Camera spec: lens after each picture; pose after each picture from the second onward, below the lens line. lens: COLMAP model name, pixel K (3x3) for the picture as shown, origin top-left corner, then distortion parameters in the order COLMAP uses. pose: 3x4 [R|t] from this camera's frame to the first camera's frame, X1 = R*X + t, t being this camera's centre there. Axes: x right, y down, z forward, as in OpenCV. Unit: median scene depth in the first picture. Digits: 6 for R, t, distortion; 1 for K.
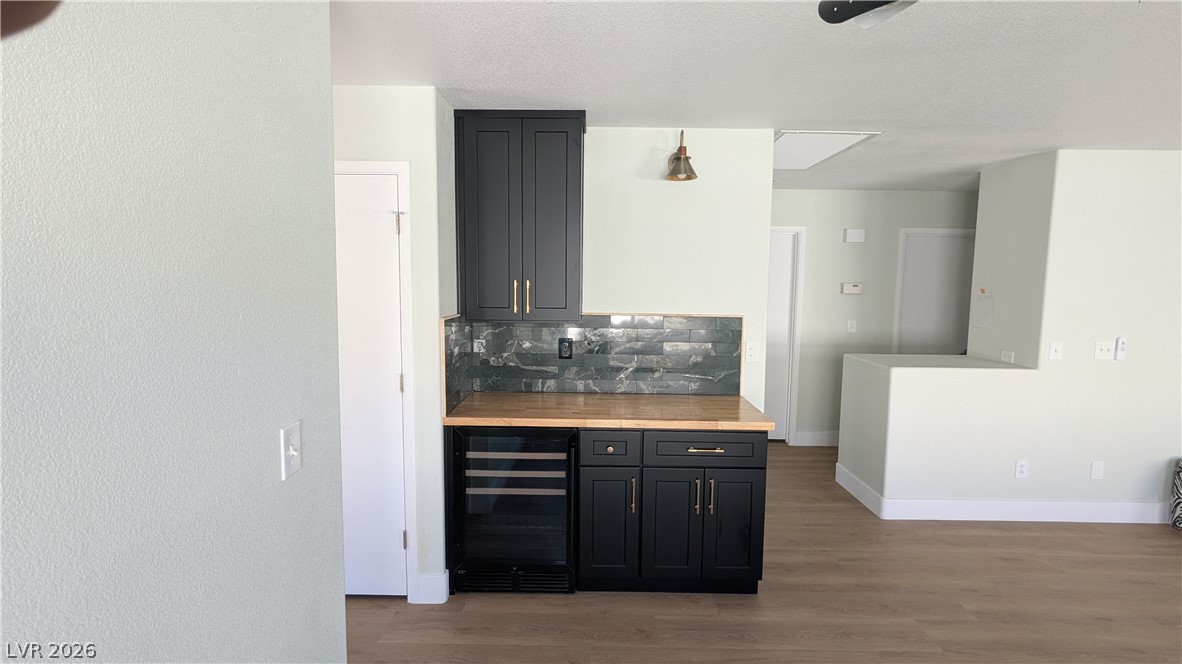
lens RADIAL K [[556.3, 0, 590.2], [0, 556.3, 332.3], [0, 0, 1]] dist [-0.001214, 0.001378]
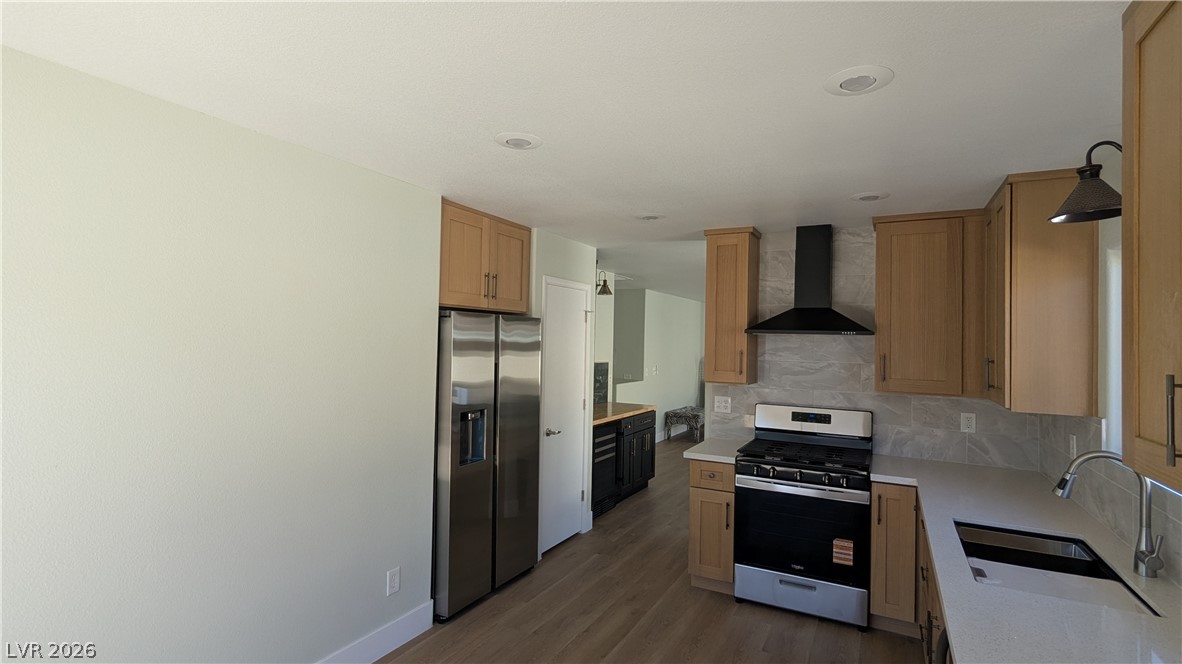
lens RADIAL K [[556.3, 0, 596.2], [0, 556.3, 332.5], [0, 0, 1]] dist [-0.001214, 0.001378]
pose [[0.471069, 0.009654, 0.882044, -1.339322], [0.068134, 0.996555, -0.047295, -0.037590], [-0.879461, 0.082376, 0.468788, 0.073748]]
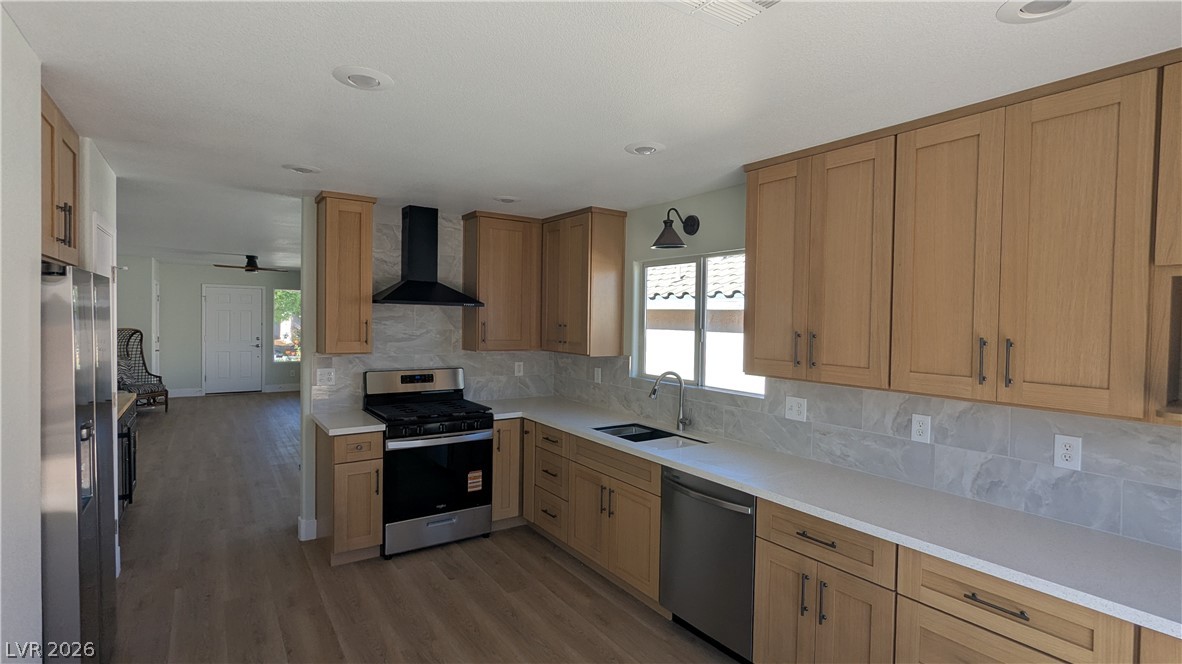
lens RADIAL K [[556.3, 0, 590.0], [0, 556.3, 329.7], [0, 0, 1]] dist [-0.001214, 0.001378]
pose [[-0.561526, -0.043143, 0.826334, -1.394492], [0.051730, 0.994856, 0.087095, -0.085728], [-0.825841, 0.091652, -0.556406, 0.558065]]
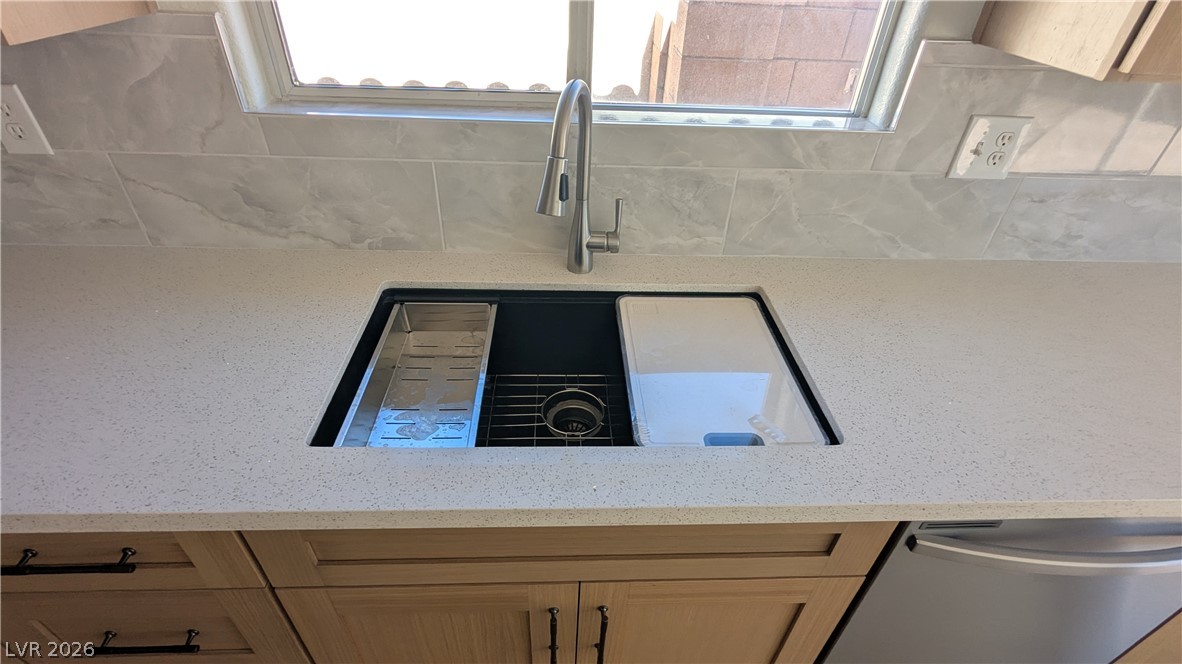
lens RADIAL K [[556.3, 0, 593.3], [0, 556.3, 336.5], [0, 0, 1]] dist [-0.001214, 0.001378]
pose [[-0.997253, -0.018144, -0.071818, -0.660814], [-0.061241, 0.747381, 0.661568, 0.003566], [0.041672, 0.664148, -0.746439, 0.156251]]
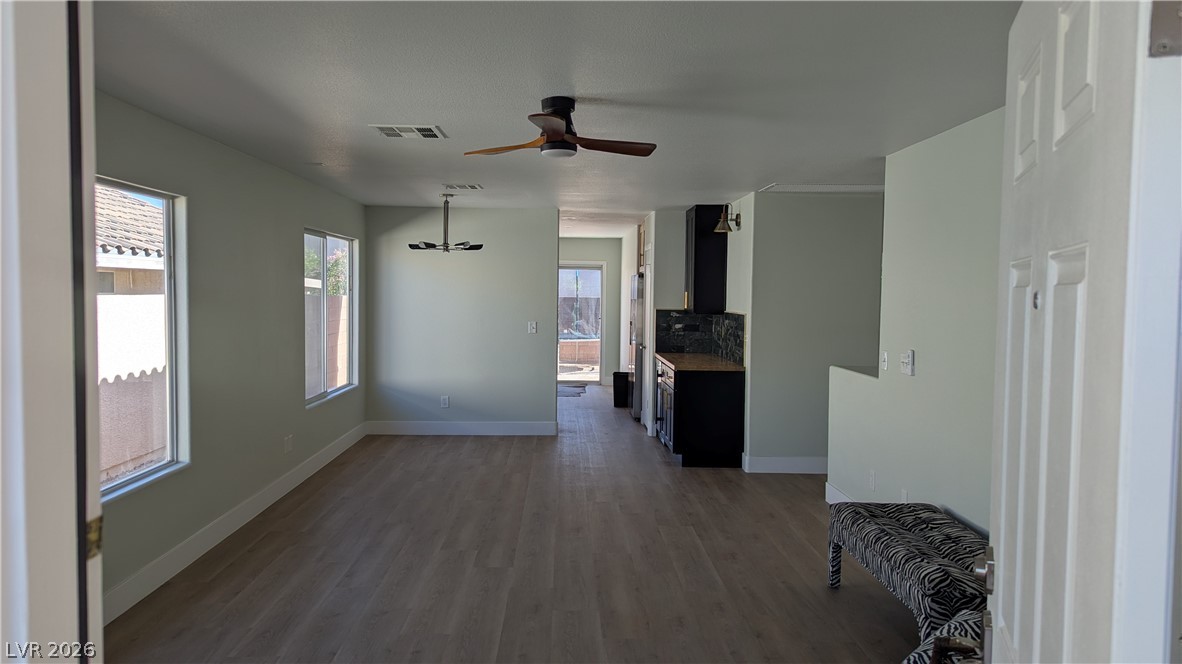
lens RADIAL K [[840.6, 0, 588.2], [0, 840.6, 332.0], [0, 0, 1]] dist [0.009110, 0.001672]
pose [[0.025670, 0.037375, -0.998972, 2.270552], [-0.105290, 0.993844, 0.034477, -0.011403], [0.994110, 0.104297, 0.029447, 0.446156]]
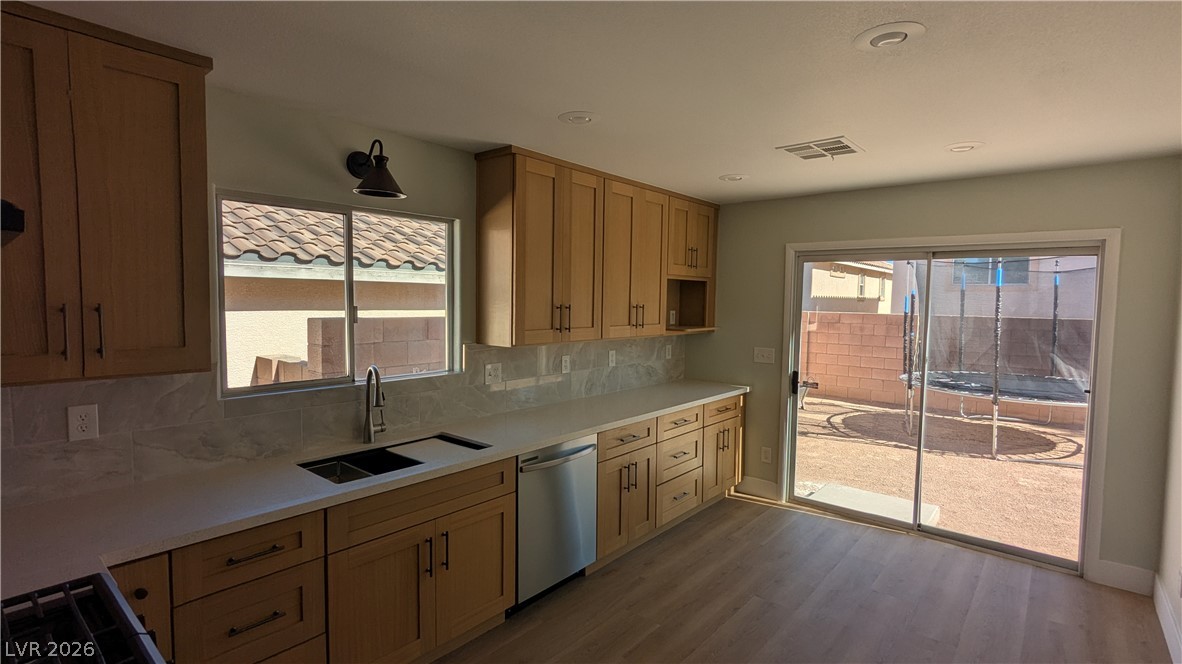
lens RADIAL K [[556.3, 0, 584.0], [0, 556.3, 335.7], [0, 0, 1]] dist [-0.001214, 0.001378]
pose [[-0.653818, 0.026825, -0.756176, -0.308119], [-0.091255, 0.989281, 0.113996, -0.063807], [0.751129, 0.143537, -0.644362, 0.558722]]
